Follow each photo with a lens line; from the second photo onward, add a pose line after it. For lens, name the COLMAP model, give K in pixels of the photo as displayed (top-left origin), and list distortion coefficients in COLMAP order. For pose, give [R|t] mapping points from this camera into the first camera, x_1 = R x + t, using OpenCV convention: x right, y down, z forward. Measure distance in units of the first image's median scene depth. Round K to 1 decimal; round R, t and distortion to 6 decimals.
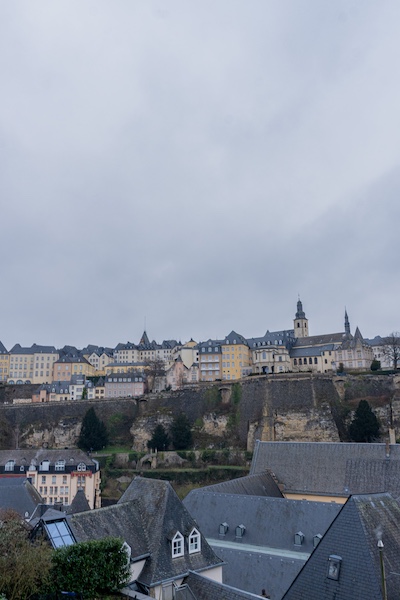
lens RADIAL K [[490.7, 0, 199.9], [0, 490.7, 300.1], [0, 0, 1]] dist [-0.003487, -0.001625]
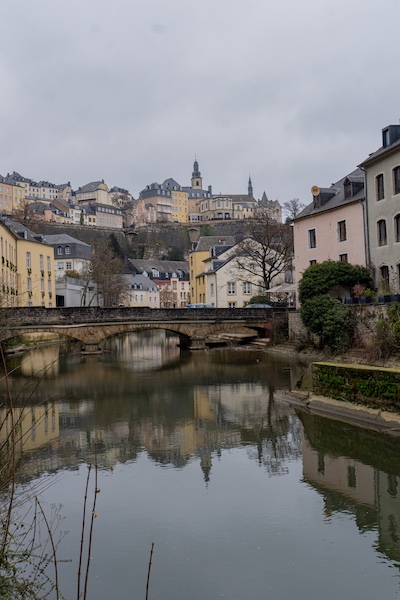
lens RADIAL K [[624.7, 0, 199.9], [0, 624.7, 300.3], [0, 0, 1]] dist [0.005480, 0.000000]
pose [[0.628192, 0.015652, 0.777901, -0.985467], [-0.149009, 0.983711, 0.100539, 0.187230], [-0.763656, -0.179073, 0.620292, 0.094878]]
